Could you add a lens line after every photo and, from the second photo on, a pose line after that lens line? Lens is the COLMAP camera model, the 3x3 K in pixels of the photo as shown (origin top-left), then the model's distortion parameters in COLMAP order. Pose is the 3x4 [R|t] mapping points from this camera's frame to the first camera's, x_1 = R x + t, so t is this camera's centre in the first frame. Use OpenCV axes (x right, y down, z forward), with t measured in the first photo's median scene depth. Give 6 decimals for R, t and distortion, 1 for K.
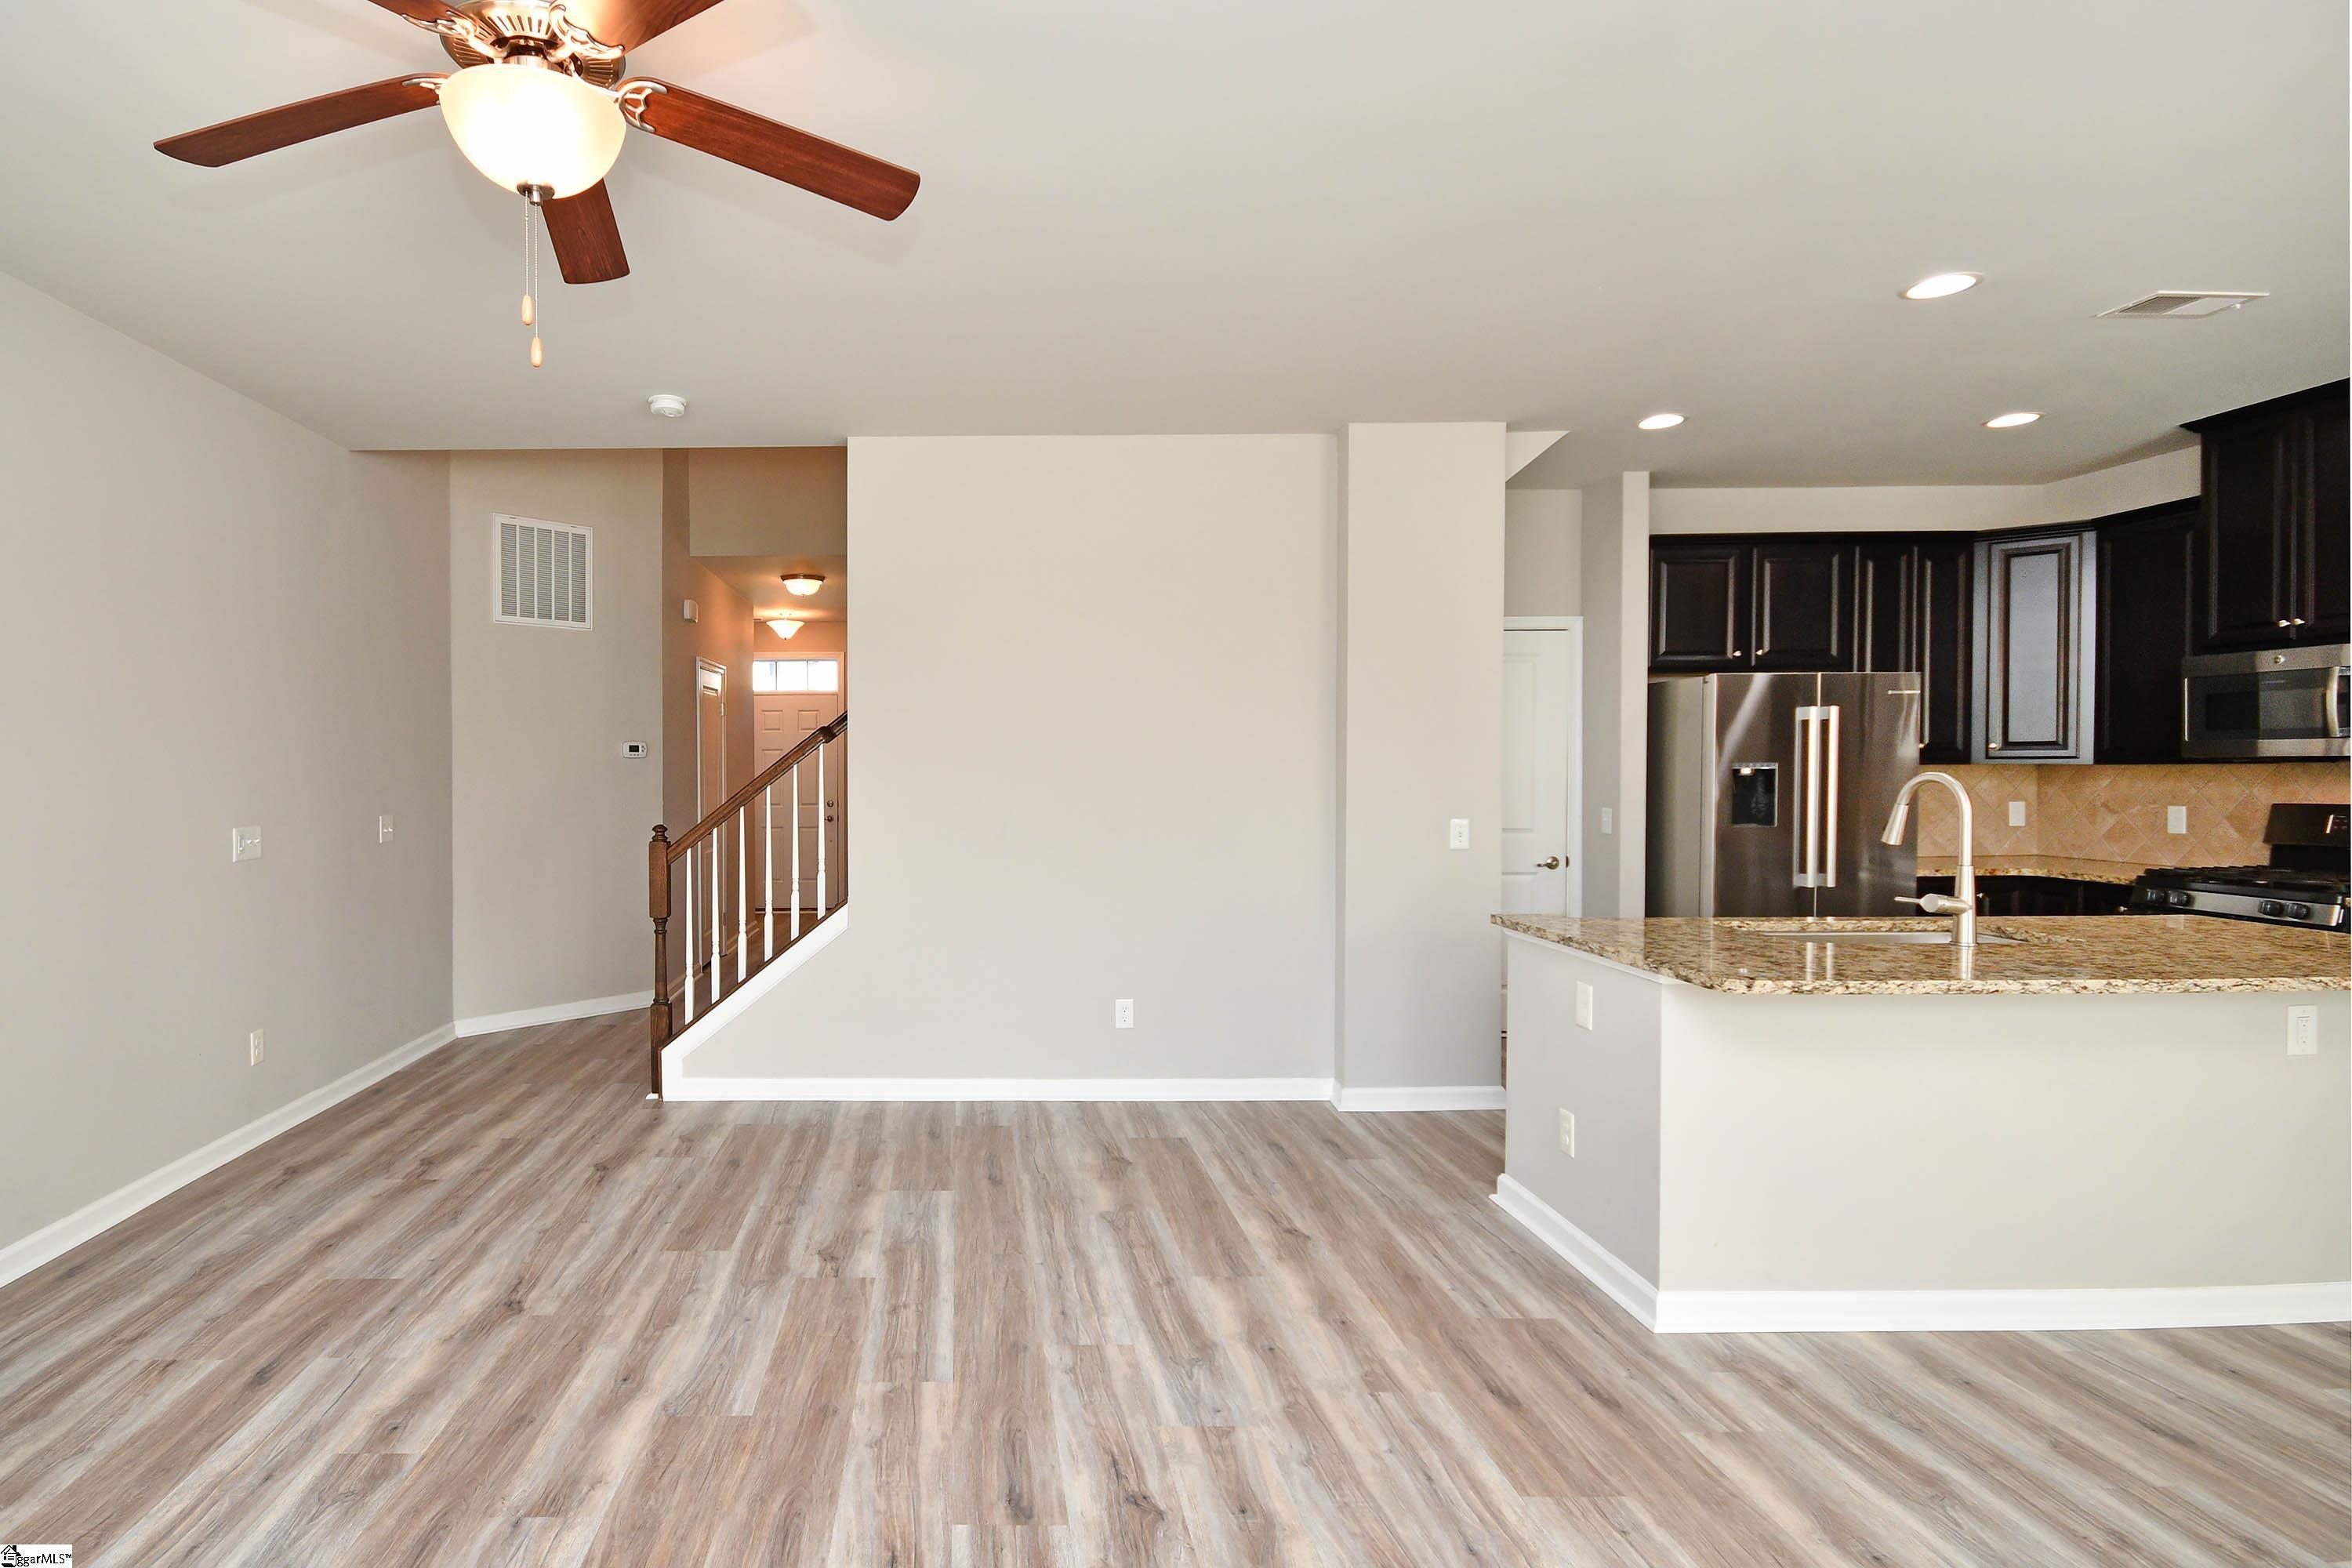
lens RADIAL K [[1211.6, 0, 991.0], [0, 1211.6, 776.5], [0, 0, 1]] dist [-0.011603, 0.003139]
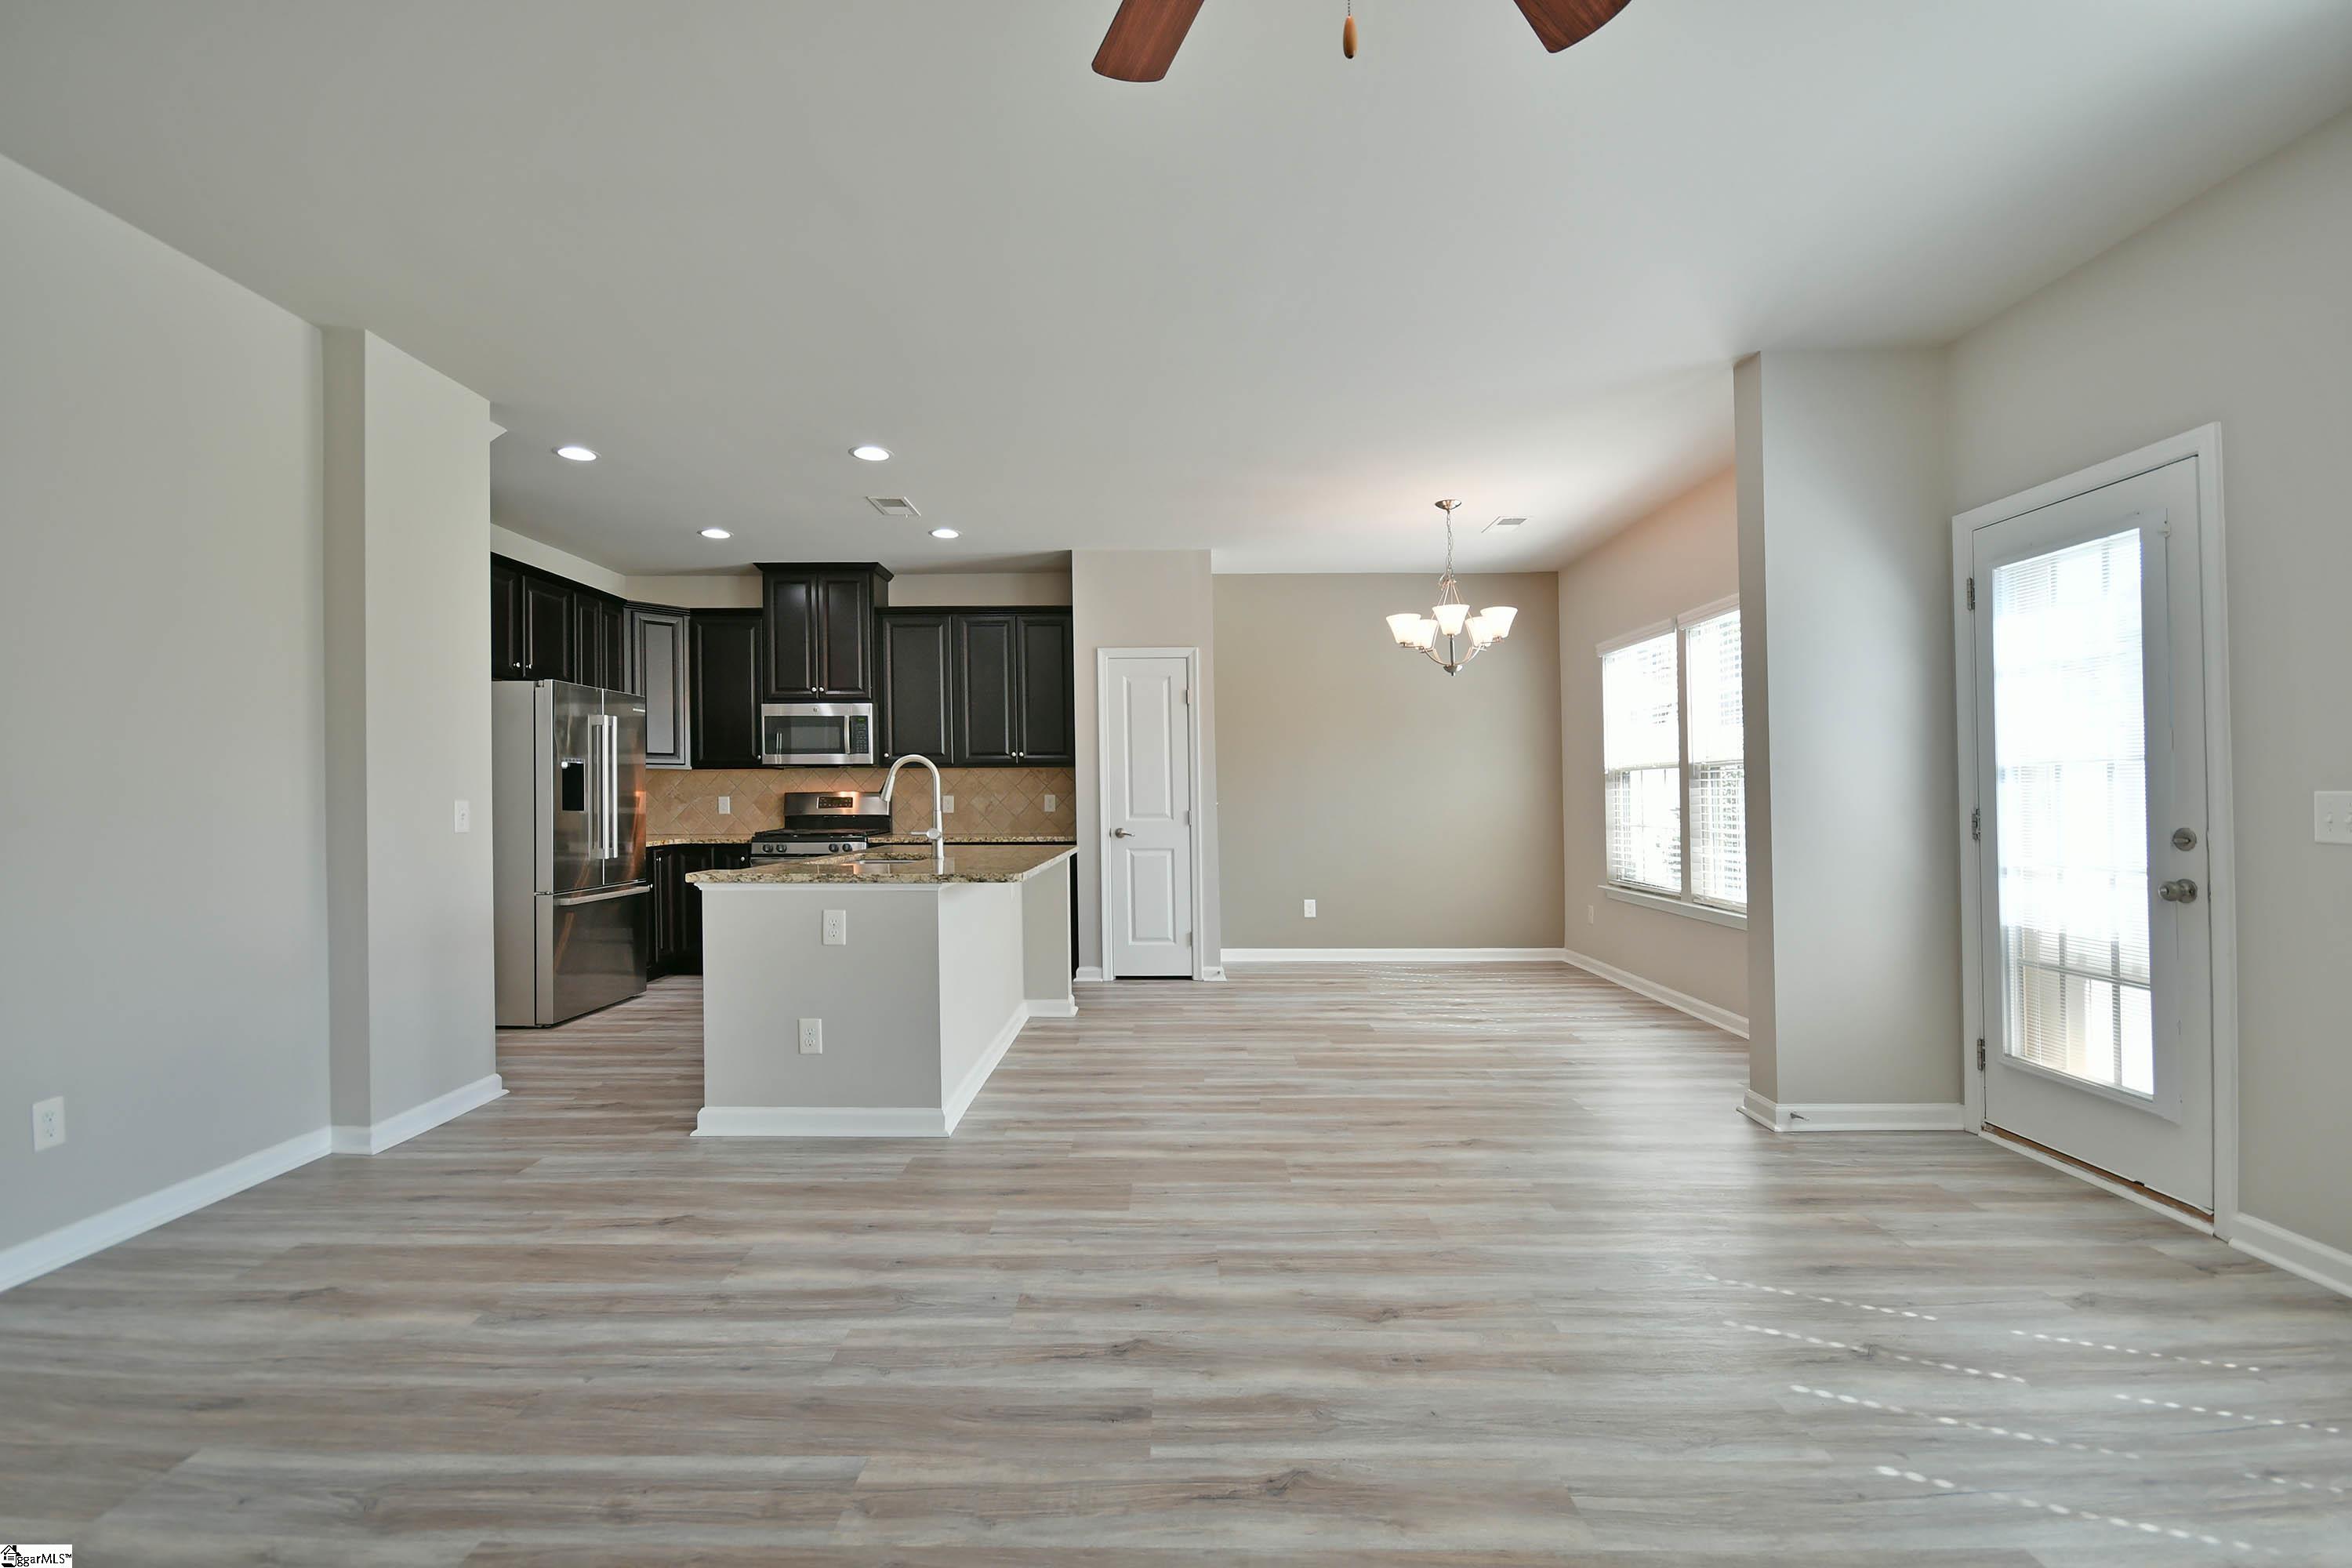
lens RADIAL K [[1006.1, 0, 1169.6], [0, 1006.1, 783.3], [0, 0, 1]] dist [-0.015422, -0.001491]
pose [[-0.002665, 0.017836, 0.999837, -0.484794], [0.012067, 0.999769, -0.017802, 0.052094], [-0.999924, 0.012018, -0.002880, 0.559264]]
